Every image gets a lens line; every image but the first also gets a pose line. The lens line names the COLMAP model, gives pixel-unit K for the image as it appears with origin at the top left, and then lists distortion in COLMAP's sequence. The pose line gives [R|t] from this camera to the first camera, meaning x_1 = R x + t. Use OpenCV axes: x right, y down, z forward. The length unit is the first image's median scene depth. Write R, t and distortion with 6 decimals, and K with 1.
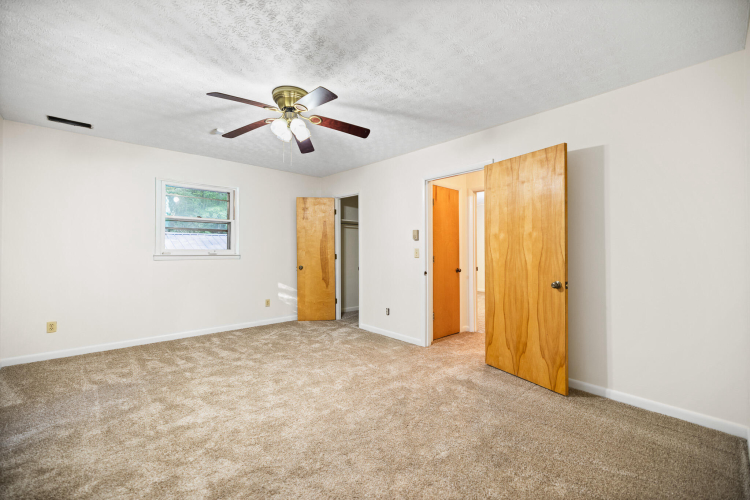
lens RADIAL K [[316.5, 0, 372.2], [0, 316.5, 248.6], [0, 0, 1]] dist [0.001167, -0.000985]
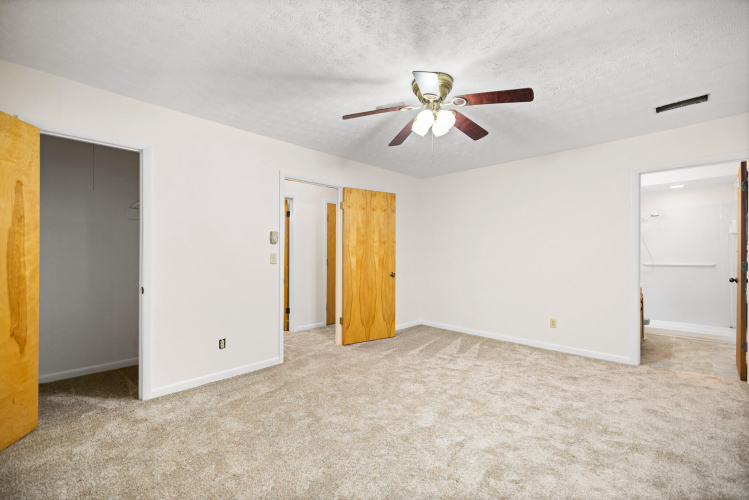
lens RADIAL K [[316.1, 0, 371.9], [0, 316.1, 251.5], [0, 0, 1]] dist [0.001167, -0.000985]
pose [[-0.056359, 0.000385, 0.998411, -1.001860], [-0.005072, 0.999987, -0.000672, -0.007800], [-0.998398, -0.005102, -0.056356, 1.071213]]
